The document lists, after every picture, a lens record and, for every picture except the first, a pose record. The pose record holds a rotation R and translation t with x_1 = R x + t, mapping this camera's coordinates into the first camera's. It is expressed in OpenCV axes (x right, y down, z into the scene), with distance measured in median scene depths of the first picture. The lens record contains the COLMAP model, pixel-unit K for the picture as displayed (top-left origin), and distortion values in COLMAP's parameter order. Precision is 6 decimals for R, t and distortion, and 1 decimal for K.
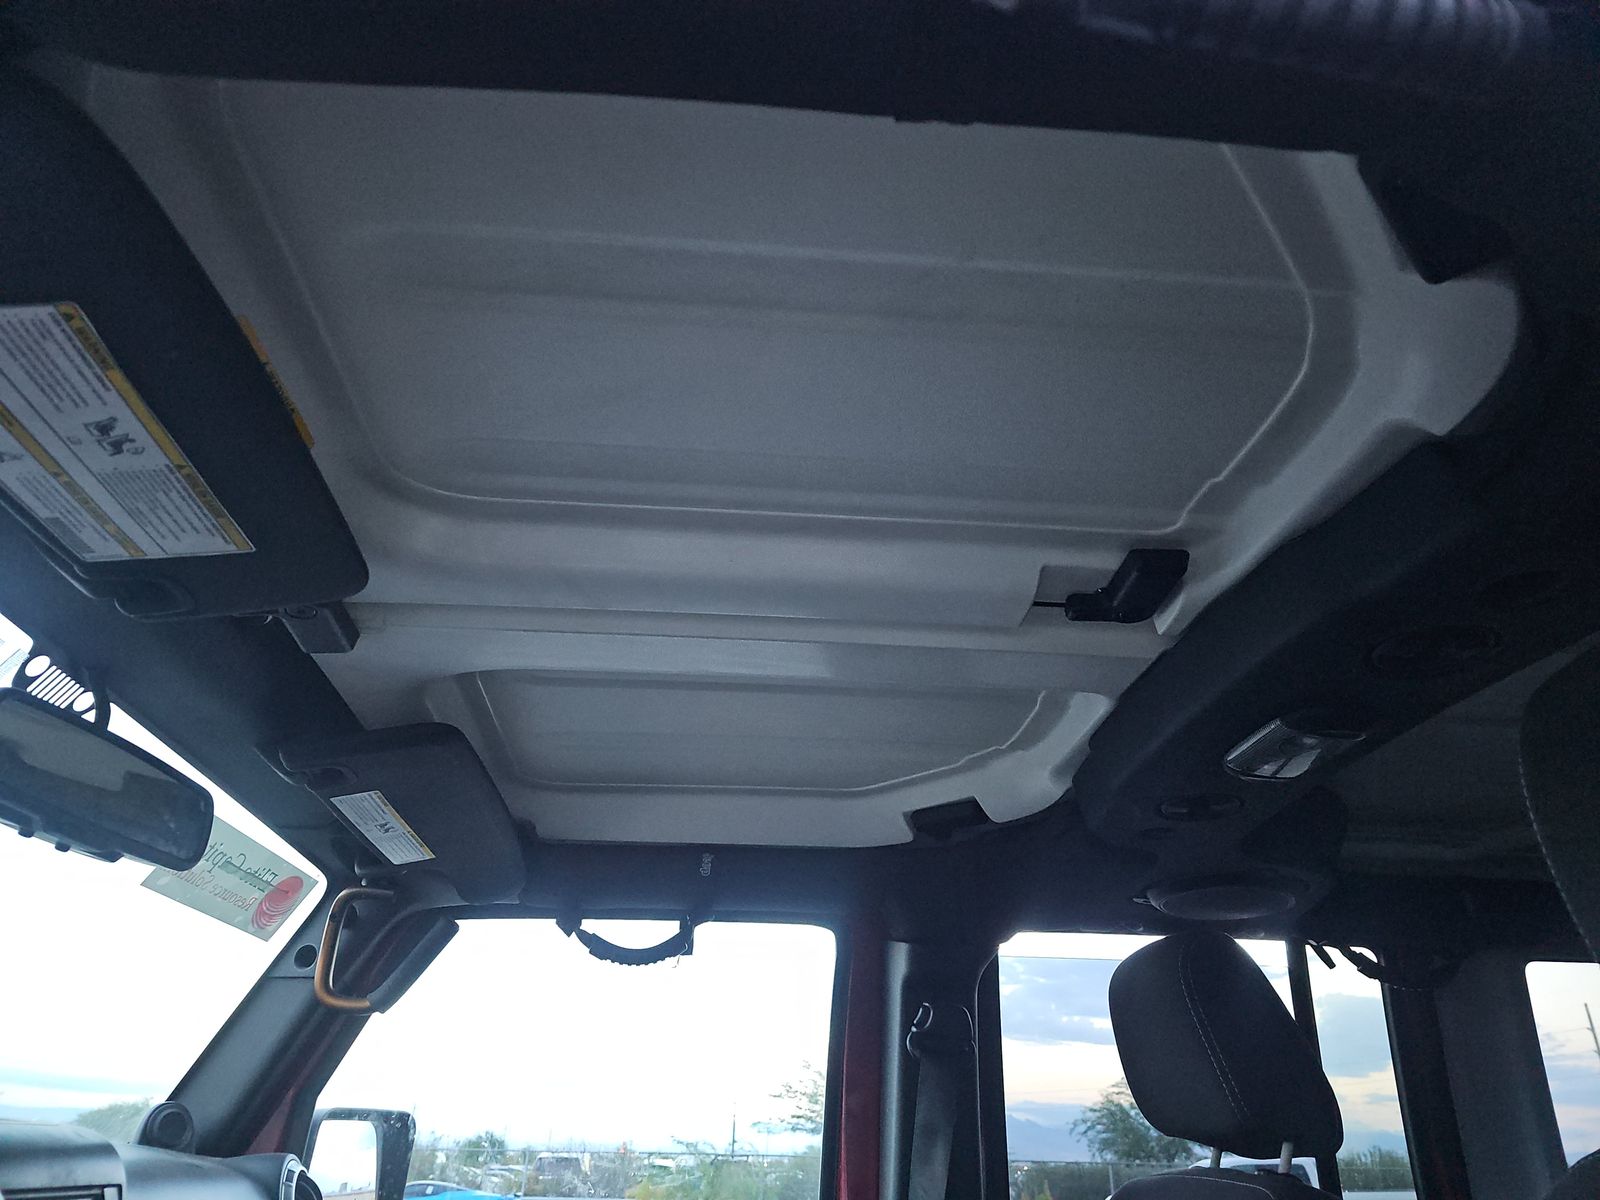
lens RADIAL K [[1055.1, 0, 808.4], [0, 1055.1, 603.9], [0, 0, 1]] dist [0.059143, -0.057023]
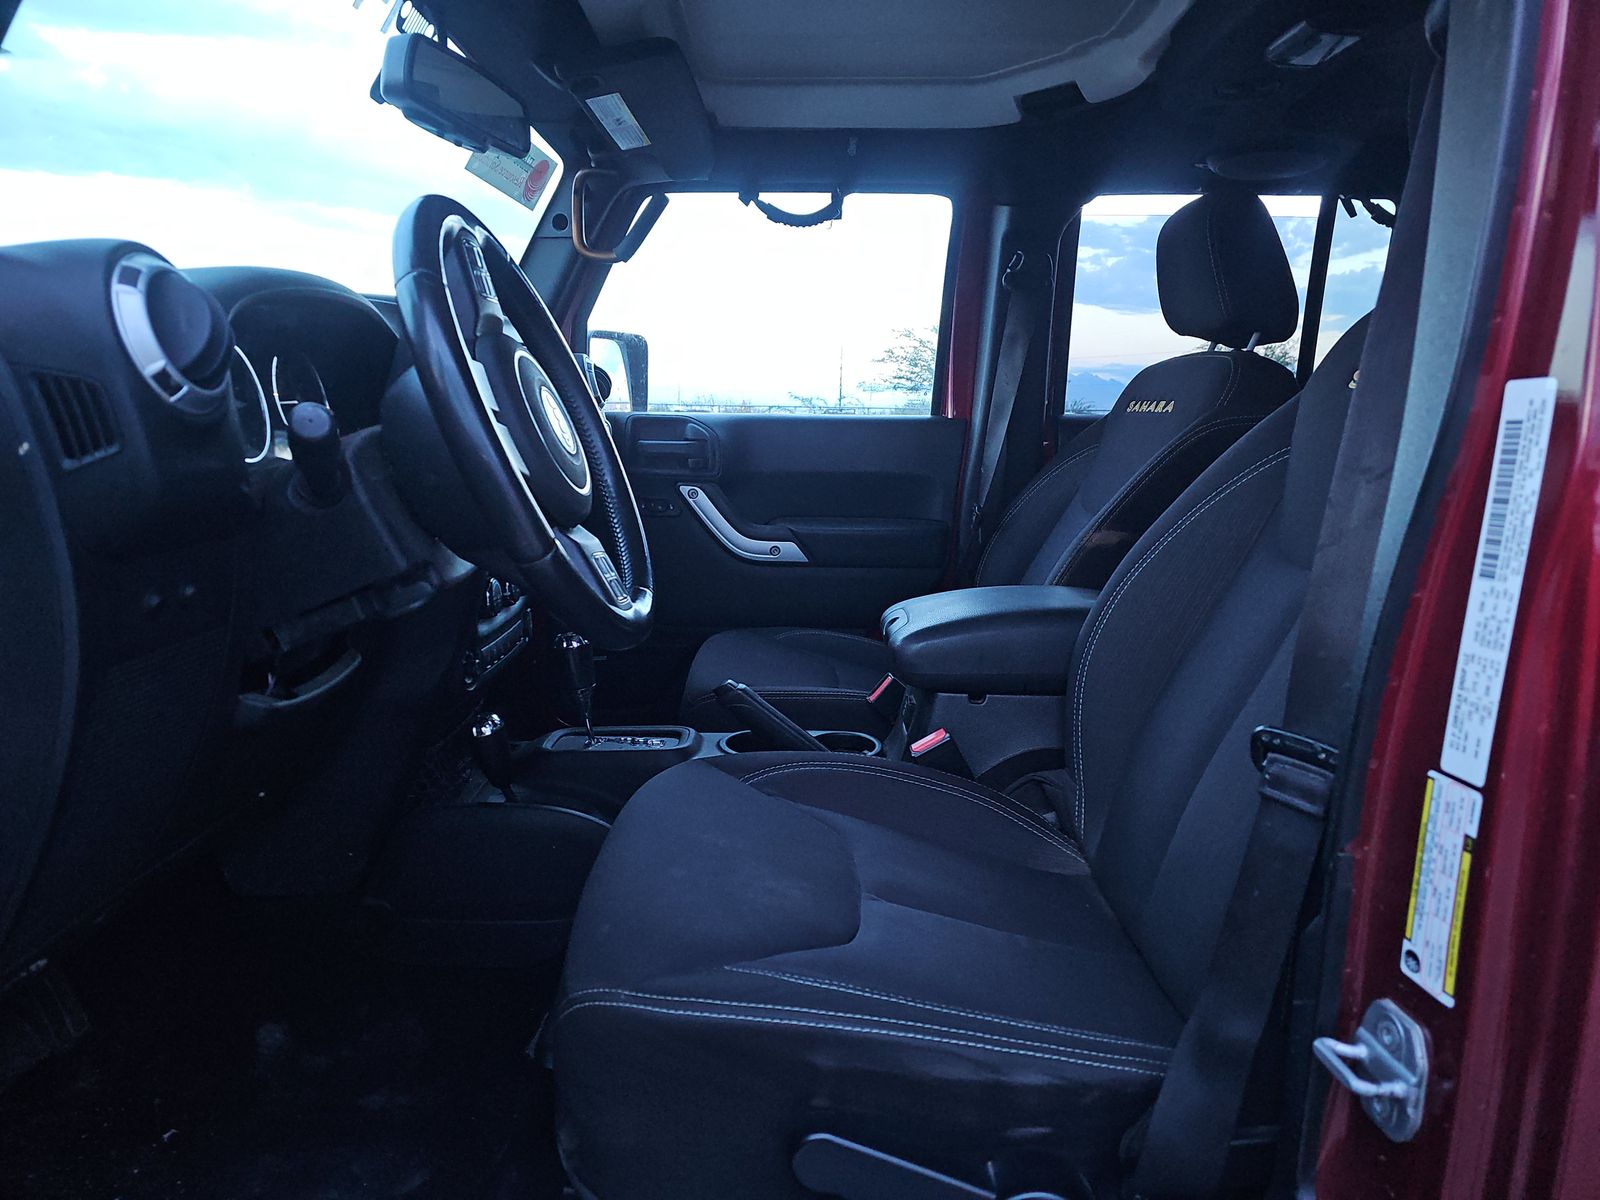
lens RADIAL K [[1055.1, 0, 808.4], [0, 1055.1, 603.9], [0, 0, 1]] dist [0.059143, -0.057023]
pose [[0.995970, 0.016320, -0.088195, -0.027958], [0.040665, 0.794275, 0.606196, -0.092658], [0.079944, -0.607339, 0.790410, -0.341004]]
